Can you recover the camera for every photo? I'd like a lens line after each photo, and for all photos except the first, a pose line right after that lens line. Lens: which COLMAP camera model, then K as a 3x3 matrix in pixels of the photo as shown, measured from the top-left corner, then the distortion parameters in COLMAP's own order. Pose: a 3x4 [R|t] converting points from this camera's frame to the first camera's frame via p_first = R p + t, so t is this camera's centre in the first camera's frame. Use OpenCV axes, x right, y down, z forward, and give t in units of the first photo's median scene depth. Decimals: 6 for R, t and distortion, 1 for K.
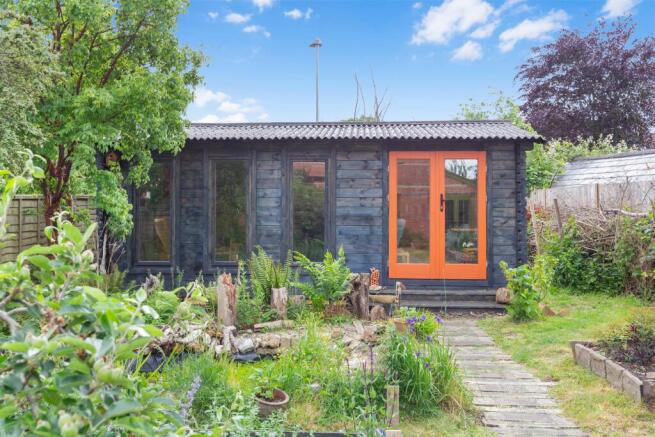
lens RADIAL K [[657.0, 0, 327.5], [0, 657.0, 218.5], [0, 0, 1]] dist [0.002124, -0.001328]
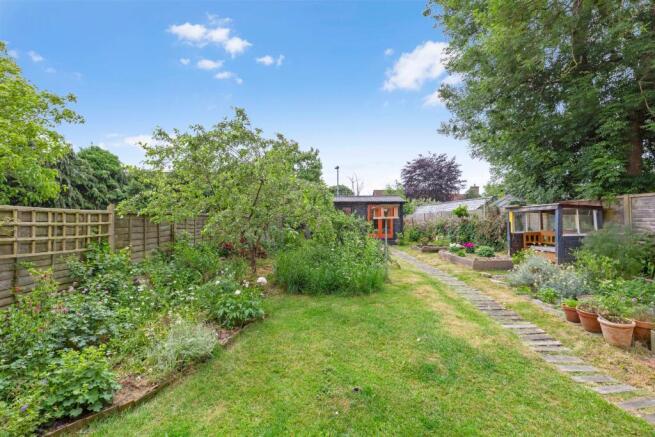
lens RADIAL K [[297.4, 0, 327.1], [0, 297.4, 222.5], [0, 0, 1]] dist [0.000768, 0.000527]
pose [[0.999657, 0.004766, 0.025737, -0.172217], [-0.004509, 0.999939, -0.010055, 0.016587], [-0.025784, 0.009935, 0.999618, -0.672252]]
